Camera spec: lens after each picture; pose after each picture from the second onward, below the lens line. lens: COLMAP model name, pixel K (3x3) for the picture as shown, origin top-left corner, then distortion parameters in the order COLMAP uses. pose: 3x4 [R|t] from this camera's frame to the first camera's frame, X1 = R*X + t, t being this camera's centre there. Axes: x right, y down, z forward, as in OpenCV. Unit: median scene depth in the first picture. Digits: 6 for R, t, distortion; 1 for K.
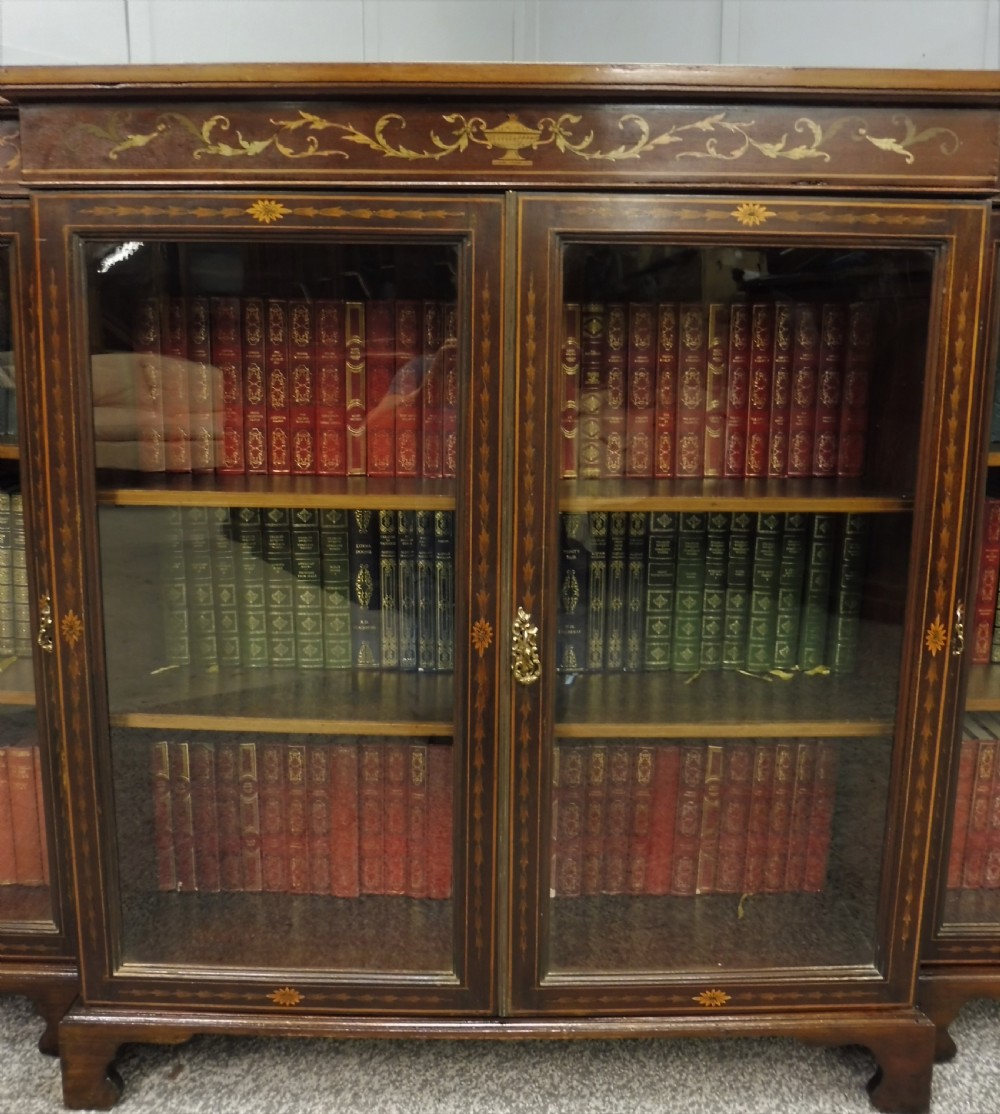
lens RADIAL K [[976.6, 0, 501.0], [0, 976.6, 494.7], [0, 0, 1]] dist [-0.044380, -0.002971]
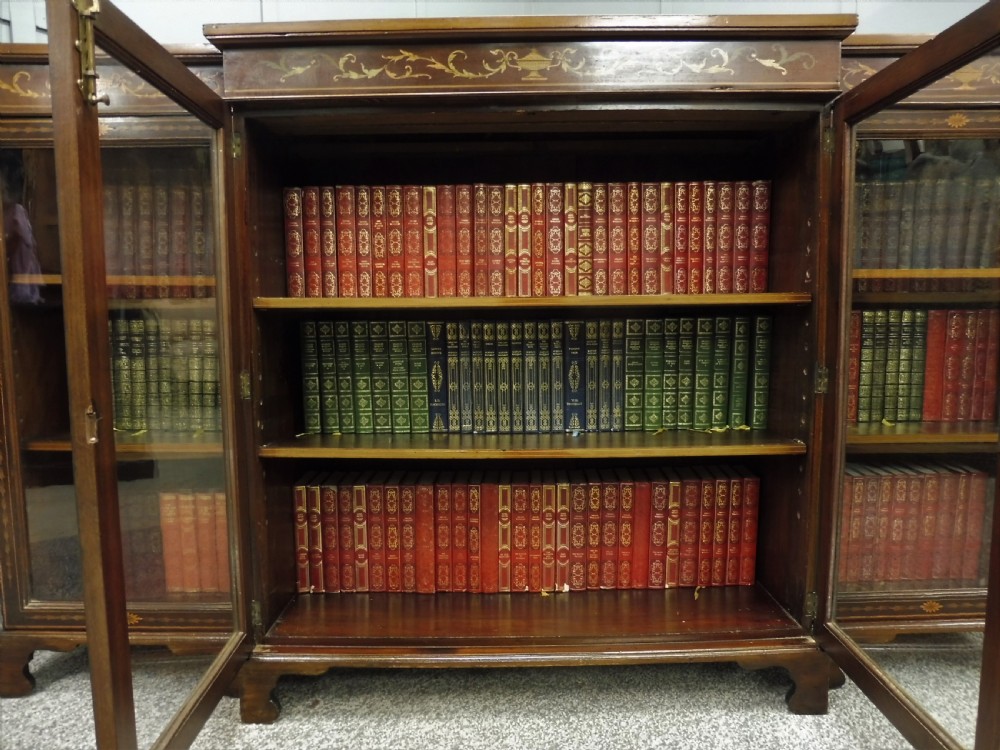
lens RADIAL K [[719.3, 0, 504.5], [0, 719.3, 377.1], [0, 0, 1]] dist [-0.062788, 0.036059]
pose [[0.999772, -0.021095, -0.003168, -0.040817], [0.020878, 0.998133, -0.057404, 0.197204], [0.004373, 0.057325, 0.998346, -0.127037]]
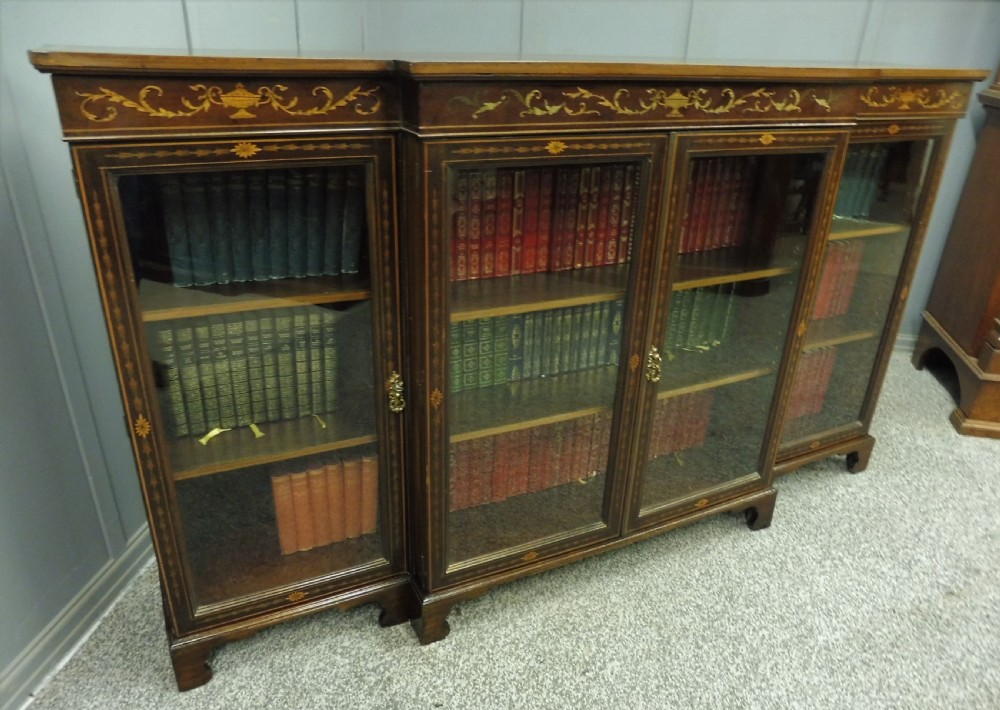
lens RADIAL K [[720.3, 0, 499.7], [0, 720.3, 375.6], [0, 0, 1]] dist [-0.056112, 0.024587]
pose [[0.899406, -0.172315, 0.401717, -0.850499], [0.047284, 0.951981, 0.302485, -0.279349], [-0.434549, -0.253062, 0.864365, -0.131641]]
